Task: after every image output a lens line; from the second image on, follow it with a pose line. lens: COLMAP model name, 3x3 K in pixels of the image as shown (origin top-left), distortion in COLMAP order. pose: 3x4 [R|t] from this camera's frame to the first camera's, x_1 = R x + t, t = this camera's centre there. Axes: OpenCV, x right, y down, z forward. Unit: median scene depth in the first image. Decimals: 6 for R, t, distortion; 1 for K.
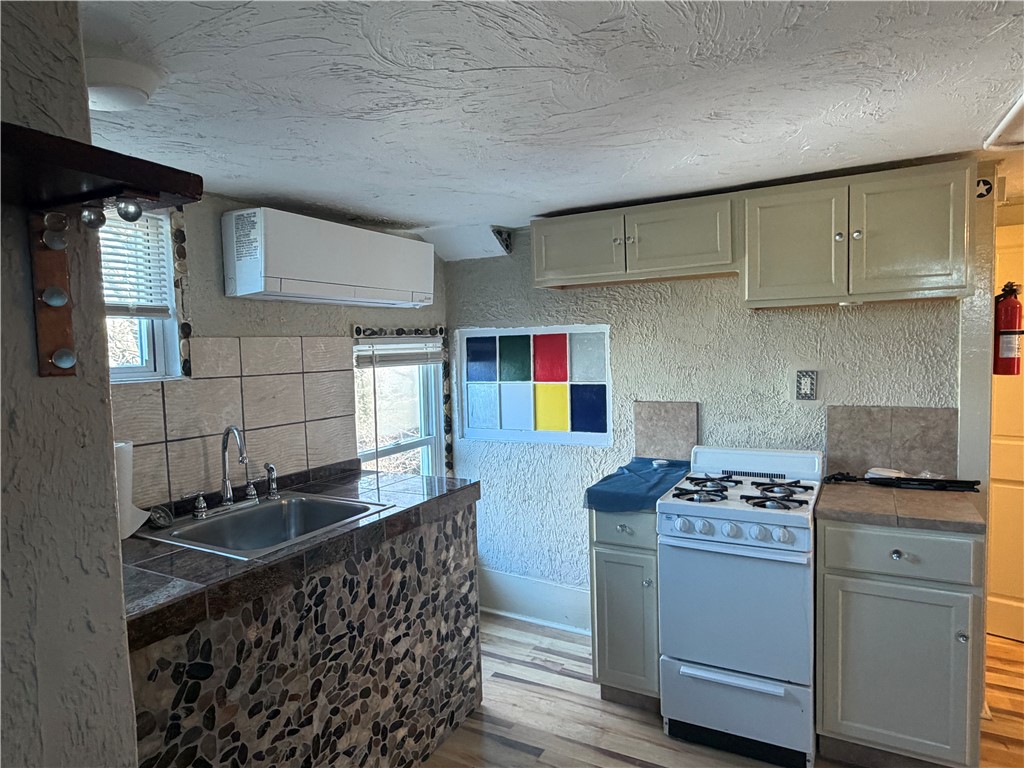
lens RADIAL K [[631.1, 0, 510.6], [0, 631.1, 382.7], [0, 0, 1]] dist [-0.004632, 0.003610]
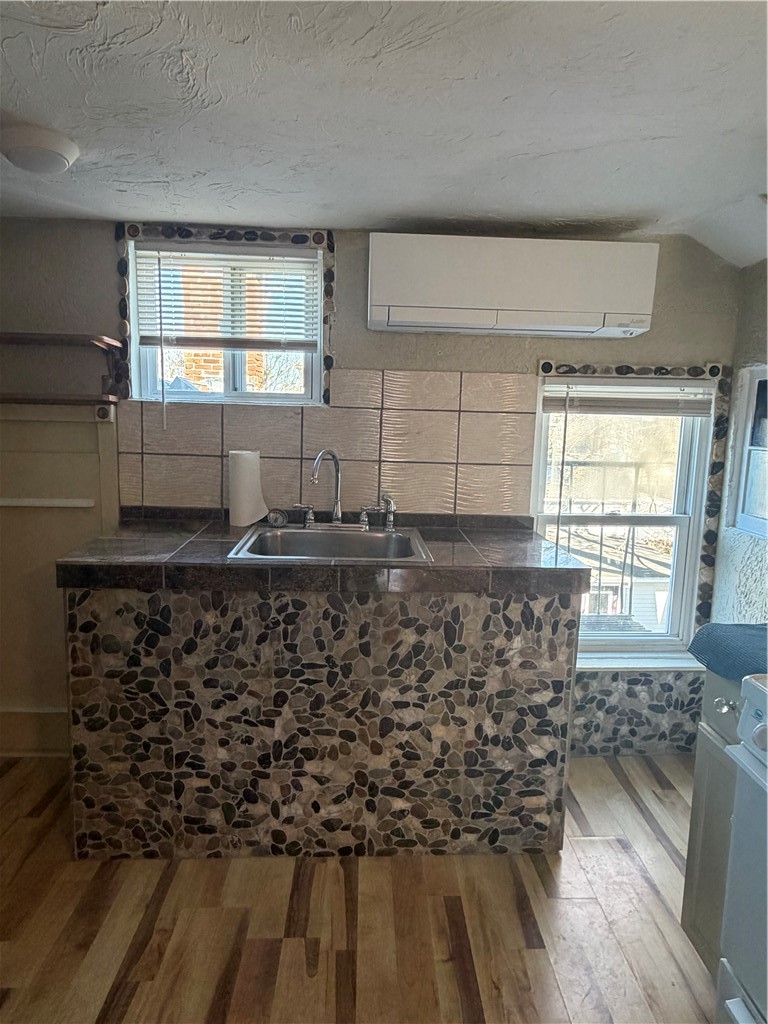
lens RADIAL K [[631.1, 0, 386.3], [0, 631.1, 509.5], [0, 0, 1]] dist [-0.004632, 0.003610]
pose [[0.508519, 0.162485, -0.845581, 0.515794], [-0.088306, 0.986697, 0.136495, 0.011768], [0.856511, 0.005259, 0.516103, 0.505473]]
